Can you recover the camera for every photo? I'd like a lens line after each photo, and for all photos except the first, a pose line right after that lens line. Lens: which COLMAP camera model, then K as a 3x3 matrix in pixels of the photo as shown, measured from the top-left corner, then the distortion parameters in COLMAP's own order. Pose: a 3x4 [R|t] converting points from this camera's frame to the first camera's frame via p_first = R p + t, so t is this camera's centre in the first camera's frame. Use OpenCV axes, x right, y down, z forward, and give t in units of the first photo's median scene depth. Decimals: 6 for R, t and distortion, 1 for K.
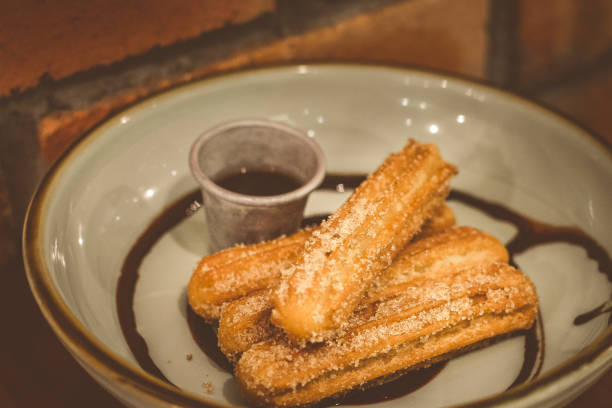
lens RADIAL K [[1594.0, 0, 306.0], [0, 1594.0, 204.0], [0, 0, 1]] dist [-0.027341, 0.141627]
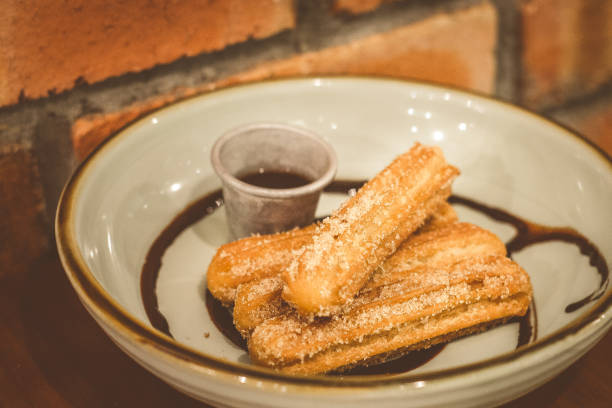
lens RADIAL K [[1594.0, 0, 306.0], [0, 1594.0, 204.0], [0, 0, 1]] dist [-0.027341, 0.141627]
pose [[0.999648, 0.017272, -0.020128, 0.013869], [-0.018326, 0.998405, -0.053396, 0.062912], [0.019174, 0.053746, 0.998371, -0.078330]]
